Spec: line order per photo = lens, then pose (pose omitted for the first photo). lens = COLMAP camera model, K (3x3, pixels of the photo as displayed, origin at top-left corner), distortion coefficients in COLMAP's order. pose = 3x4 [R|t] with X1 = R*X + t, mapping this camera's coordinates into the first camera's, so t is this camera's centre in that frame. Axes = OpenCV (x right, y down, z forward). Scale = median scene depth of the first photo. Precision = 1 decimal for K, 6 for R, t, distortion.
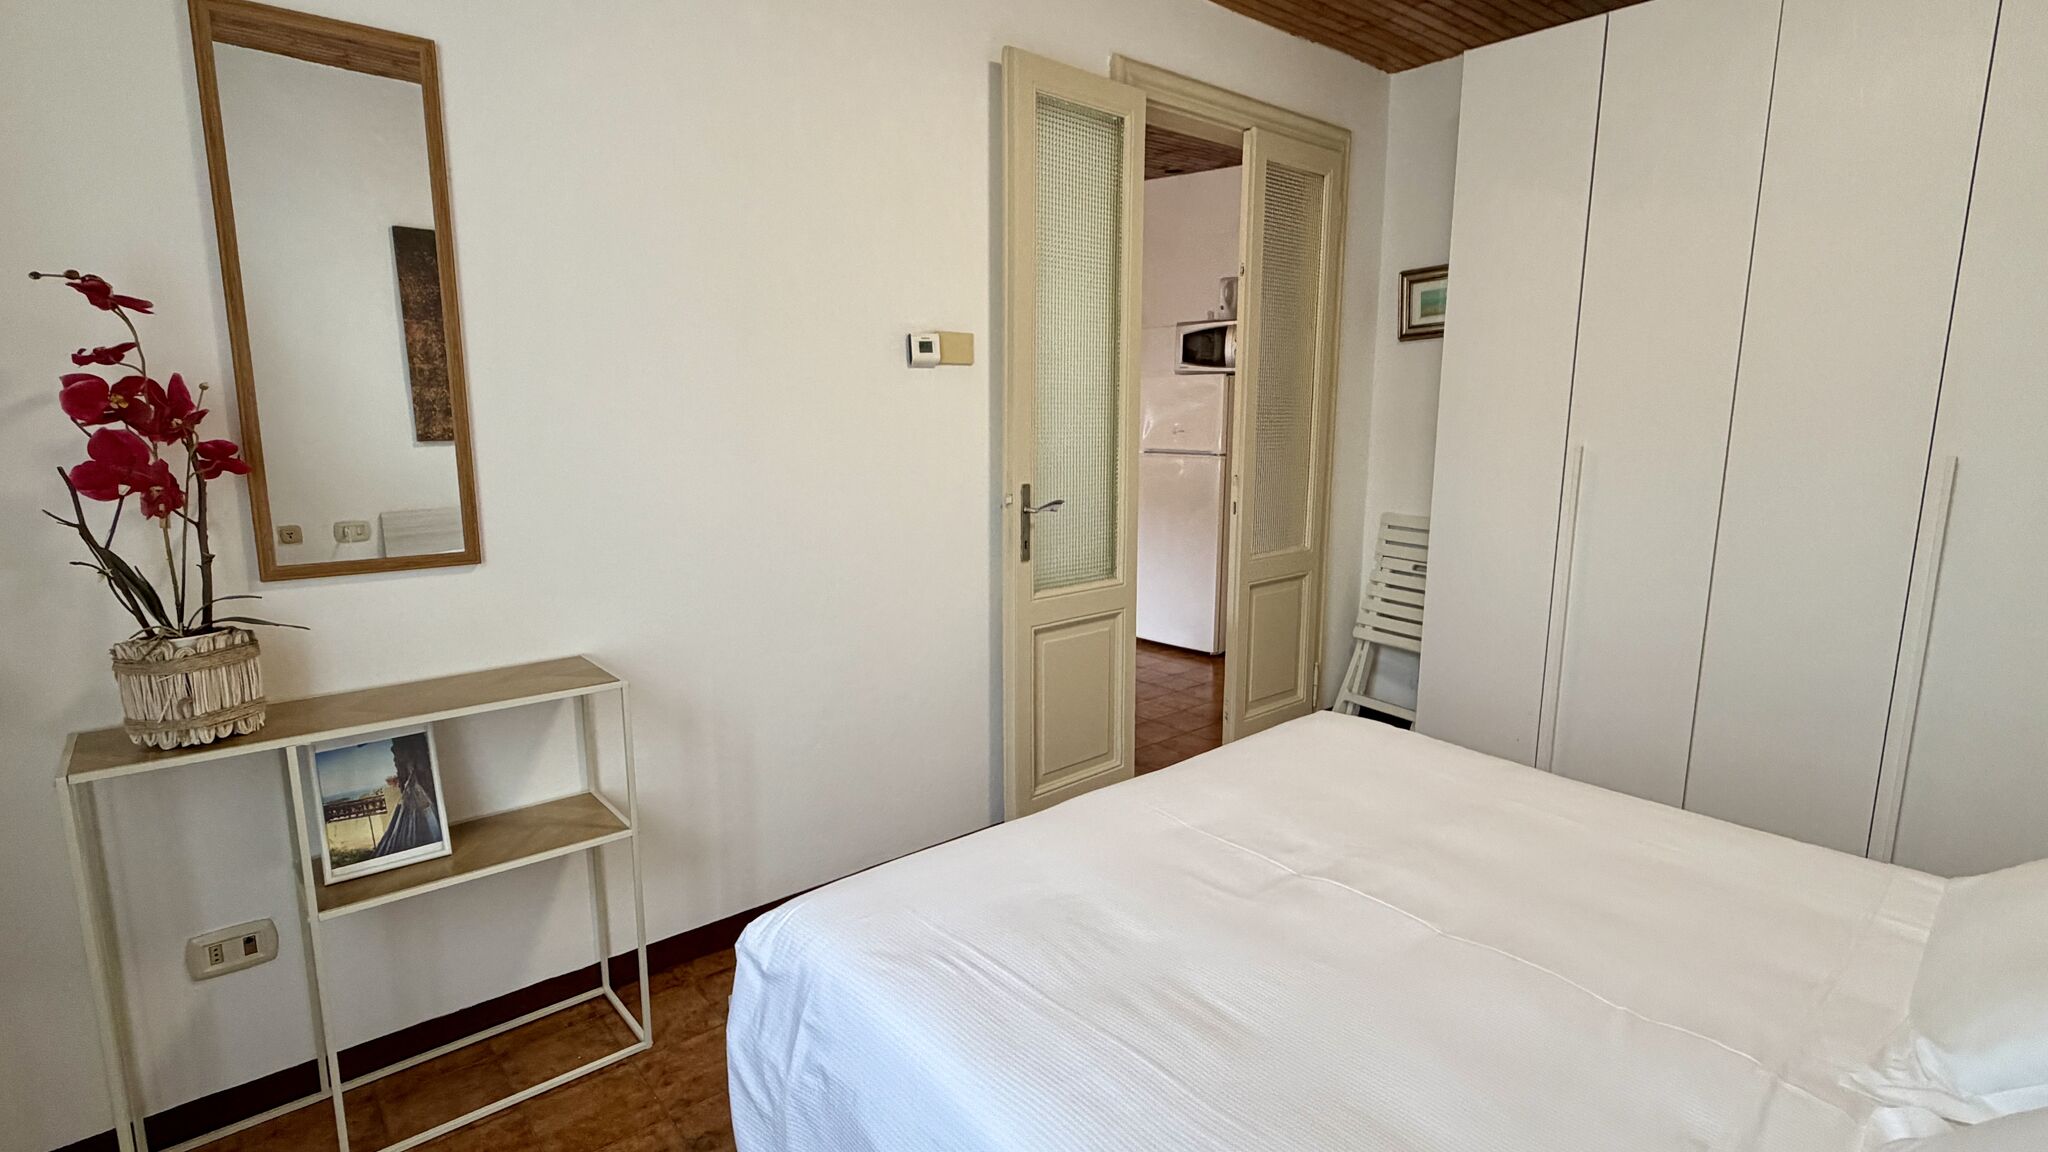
lens RADIAL K [[948.3, 0, 1024.0], [0, 948.3, 576.0], [0, 0, 1]] dist [0.000193, 0.000069]
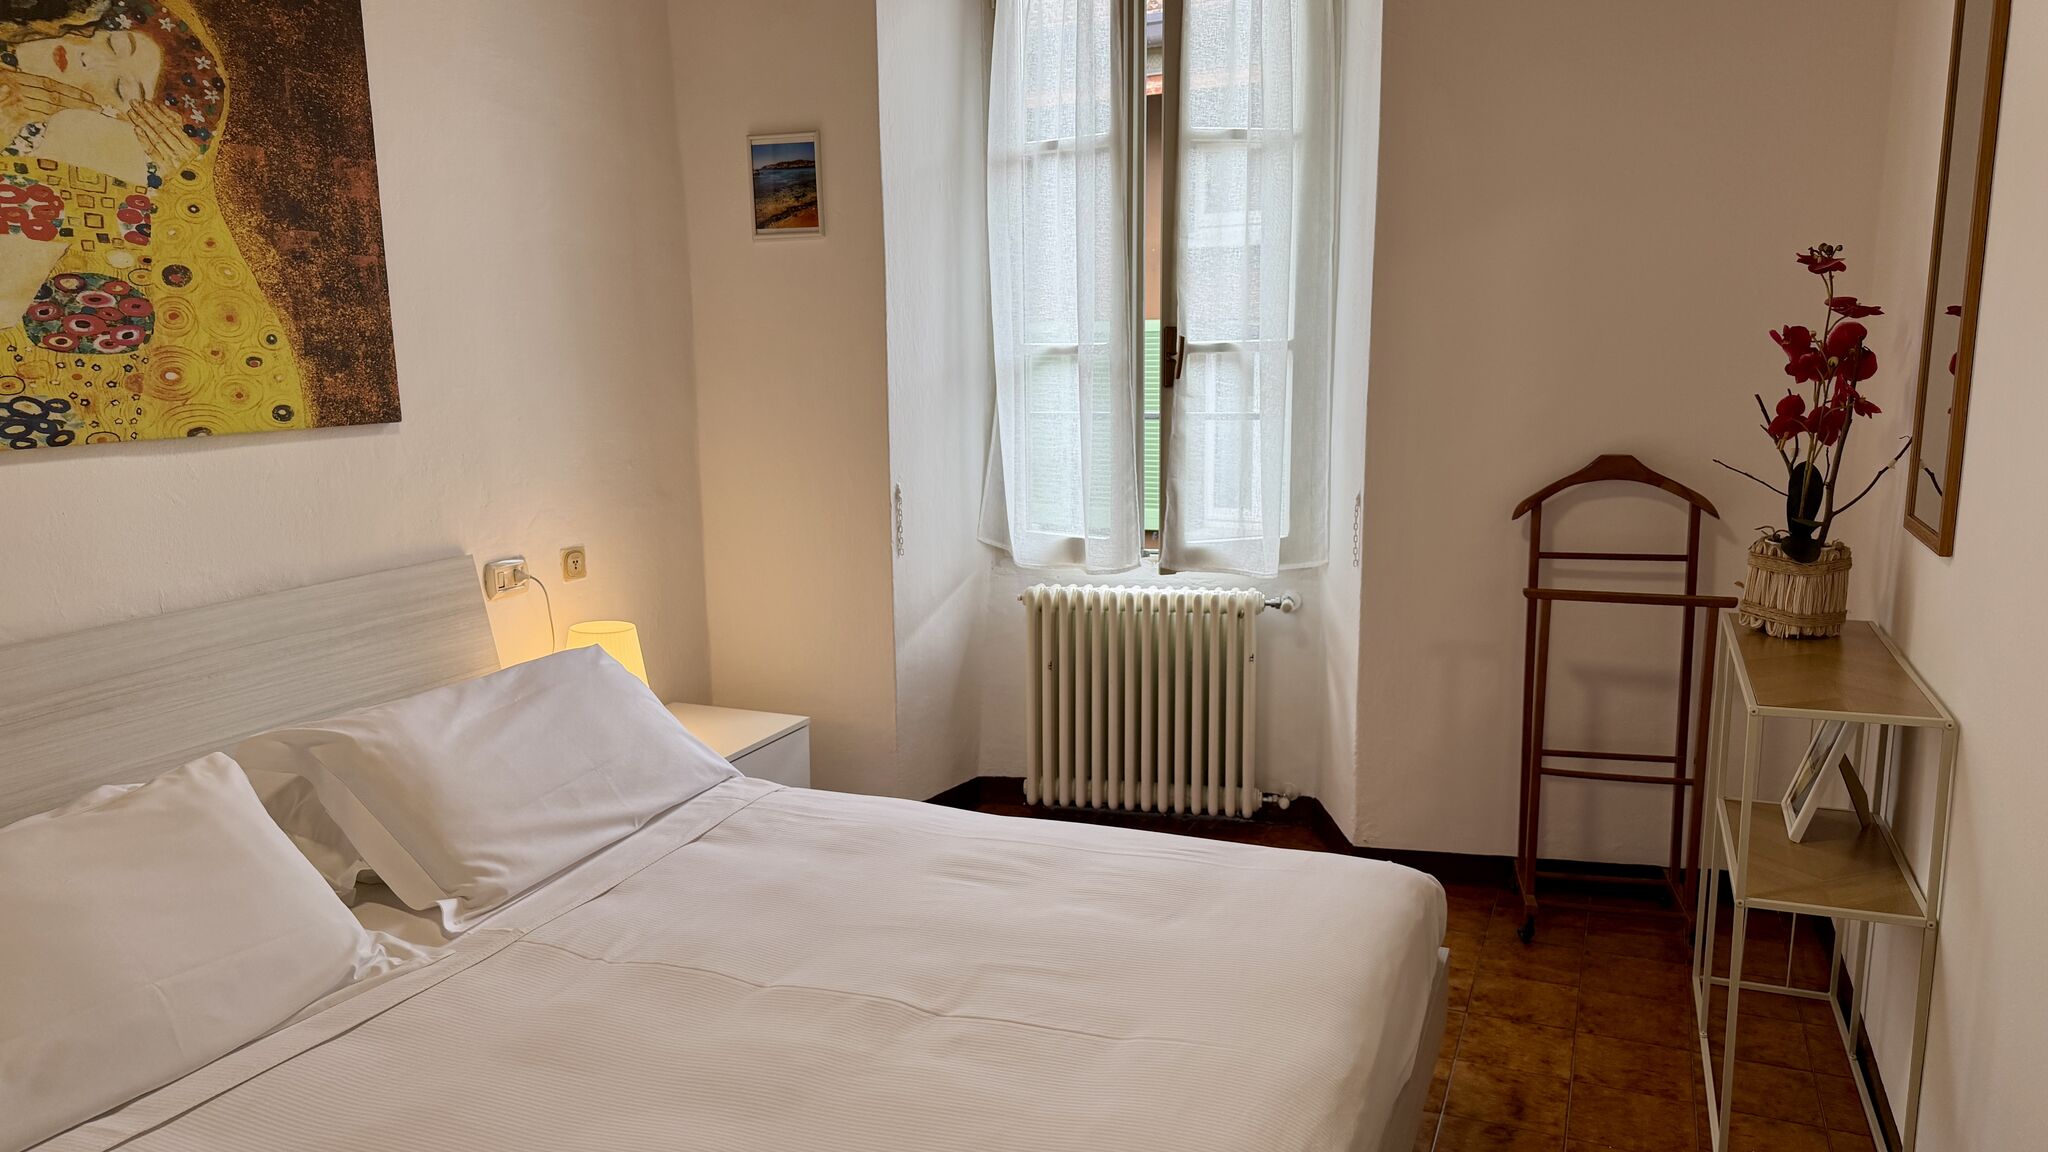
lens RADIAL K [[1452.0, 0, 1024.0], [0, 1452.0, 576.0], [0, 0, 1]] dist [0.009517, -0.021180]
pose [[-0.895598, 0.081843, -0.437271, 0.711683], [-0.066622, 0.947172, 0.313731, -0.365855], [0.439847, 0.310109, -0.842832, 1.926812]]
